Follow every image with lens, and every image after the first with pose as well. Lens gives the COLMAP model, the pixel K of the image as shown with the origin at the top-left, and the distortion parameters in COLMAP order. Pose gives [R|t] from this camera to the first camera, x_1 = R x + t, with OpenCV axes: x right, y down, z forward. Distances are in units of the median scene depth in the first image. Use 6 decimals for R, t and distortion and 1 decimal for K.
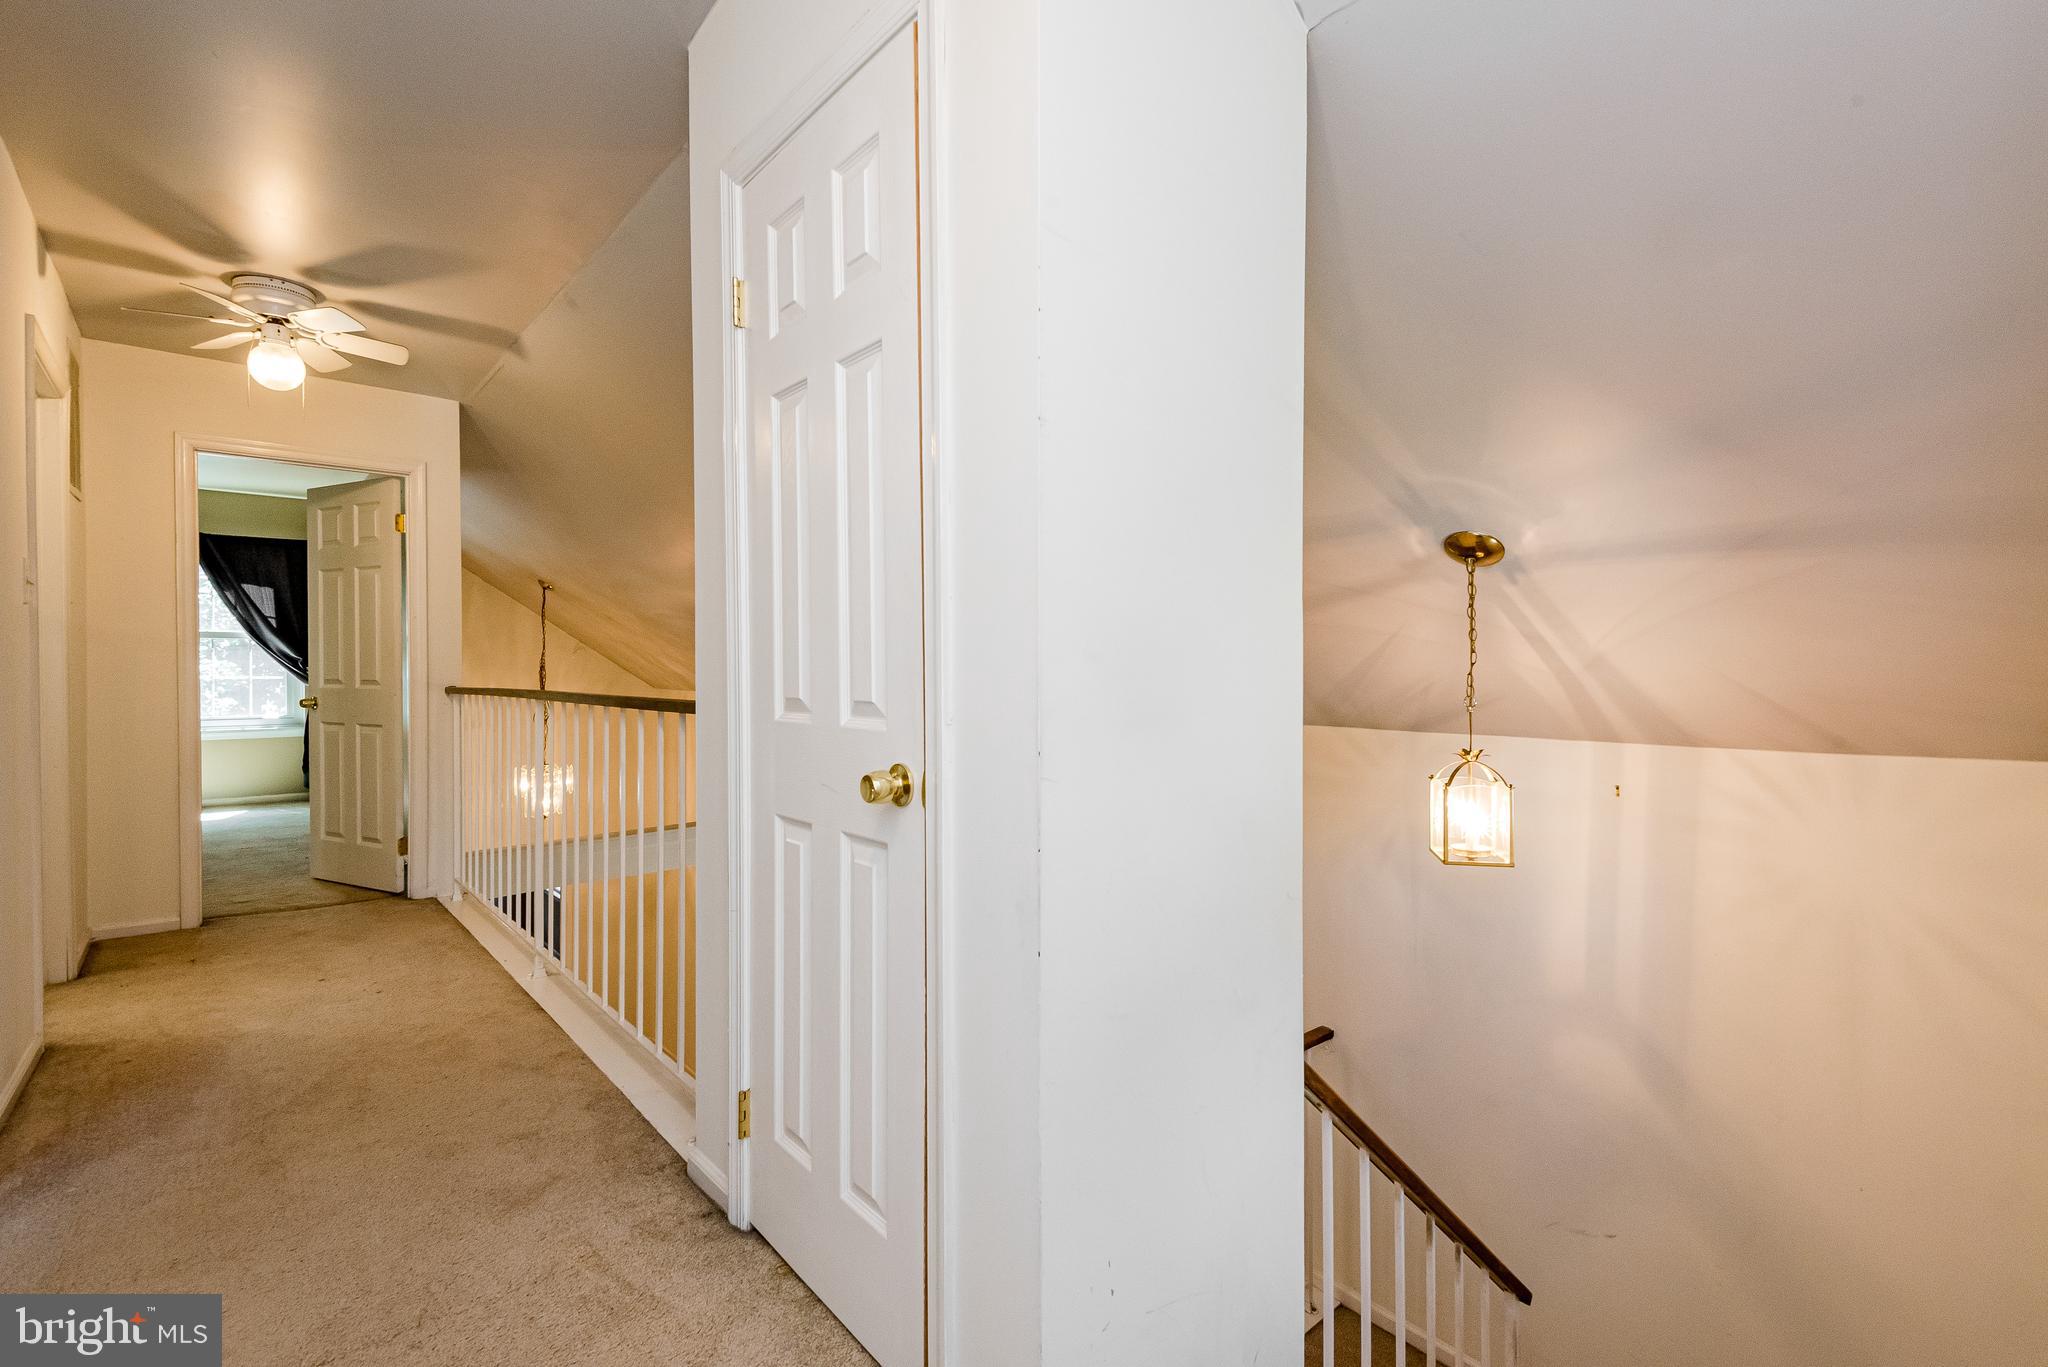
lens RADIAL K [[933.2, 0, 1036.3], [0, 933.2, 672.7], [0, 0, 1]] dist [0.012866, -0.003030]
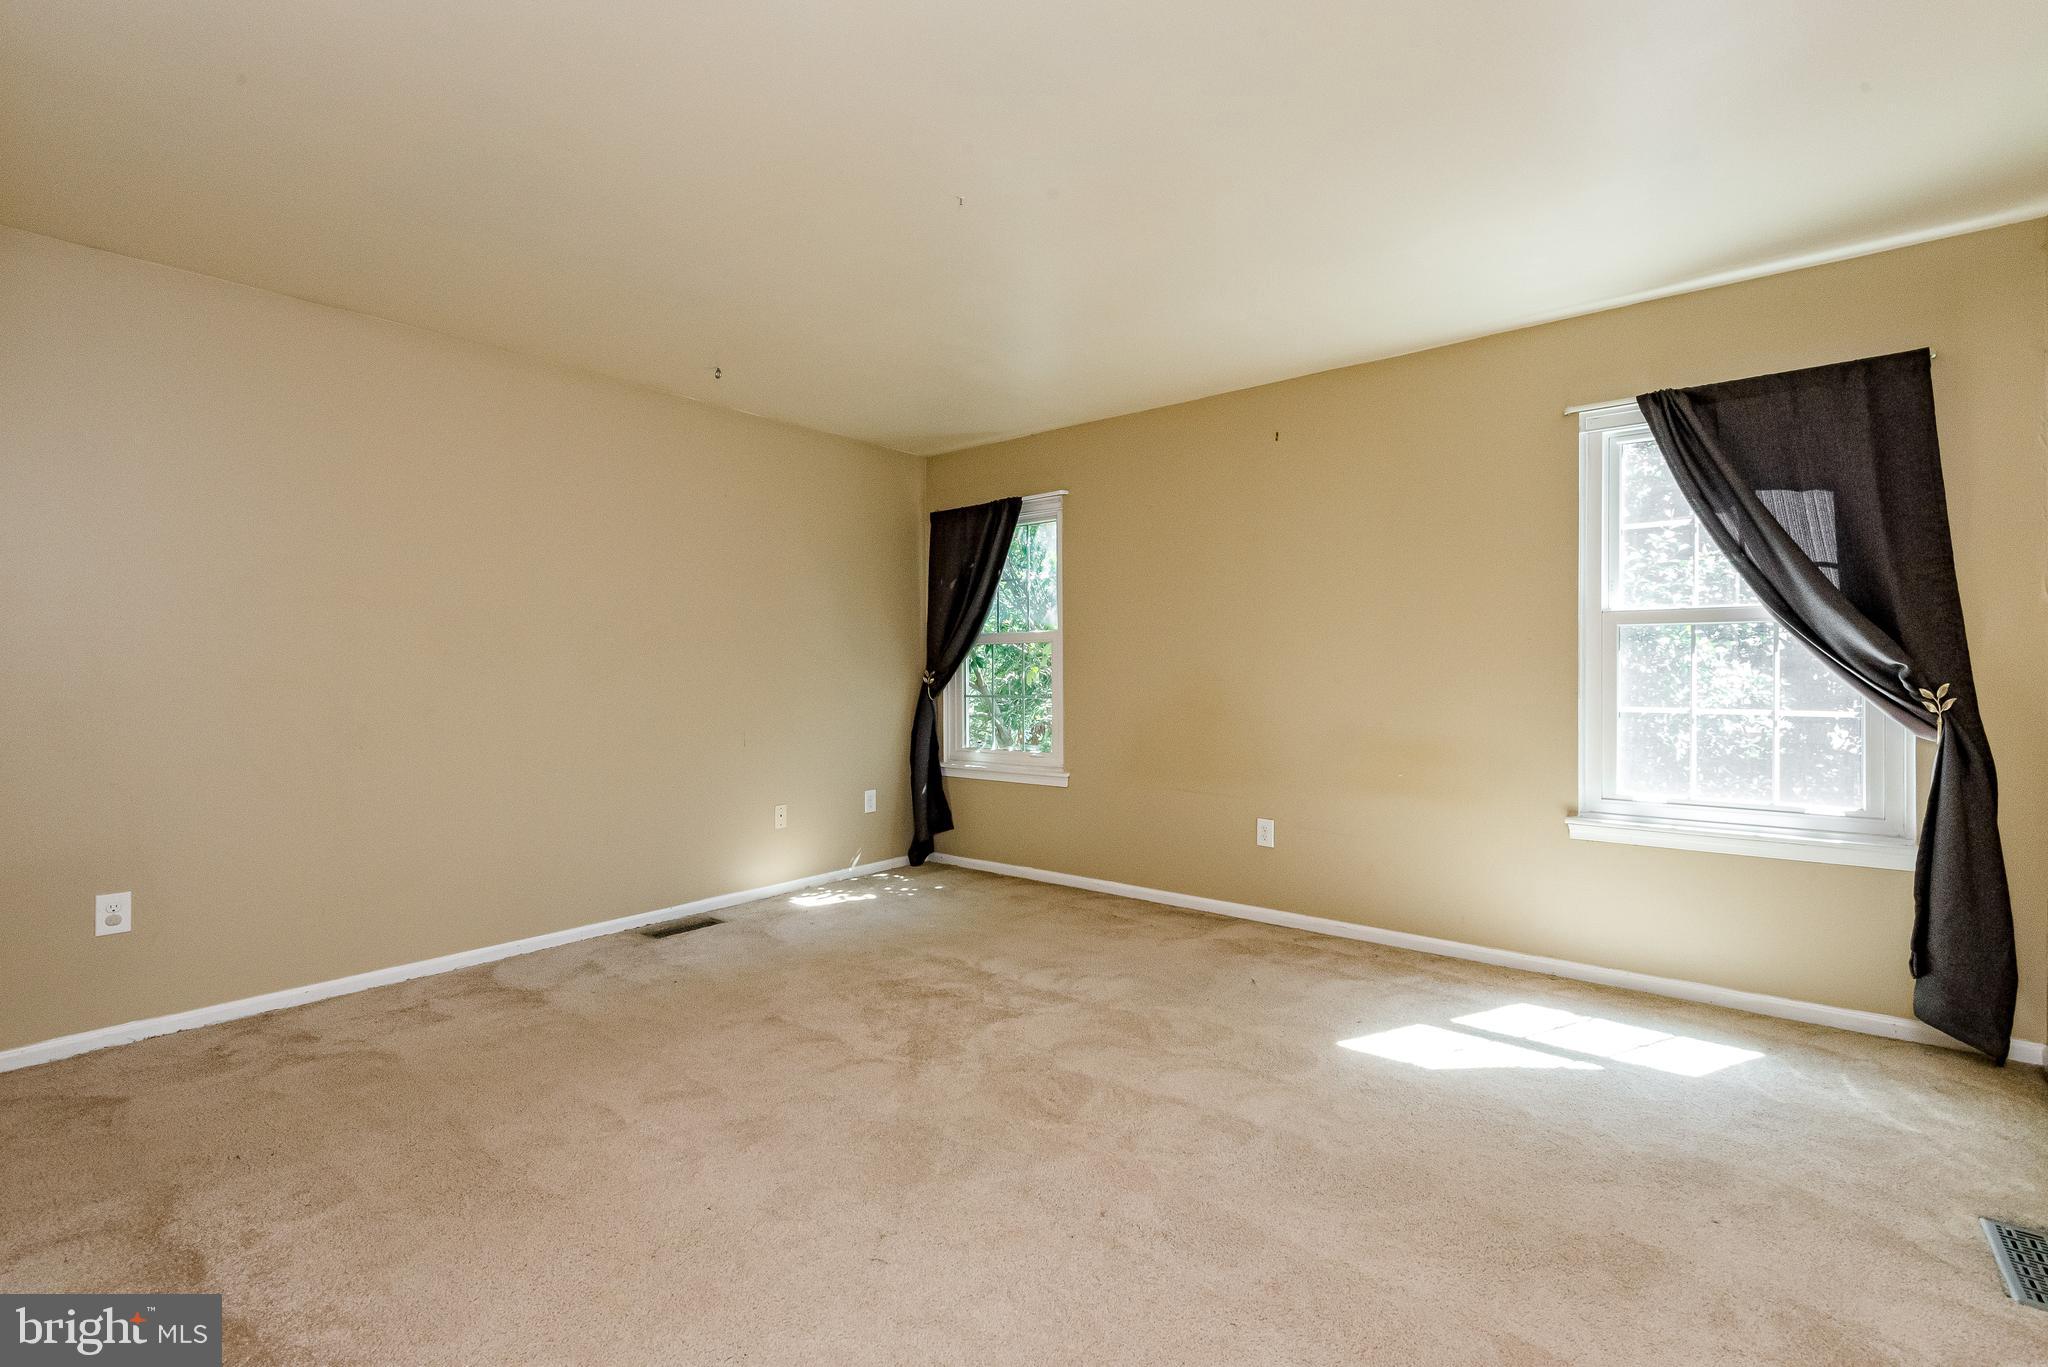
lens RADIAL K [[933.2, 0, 1029.3], [0, 933.2, 680.4], [0, 0, 1]] dist [0.012866, -0.003030]
pose [[0.167702, 0.004734, -0.985826, -0.484376], [-0.004665, 0.999981, 0.004009, -0.010577], [0.985827, 0.003927, 0.167721, 0.607948]]
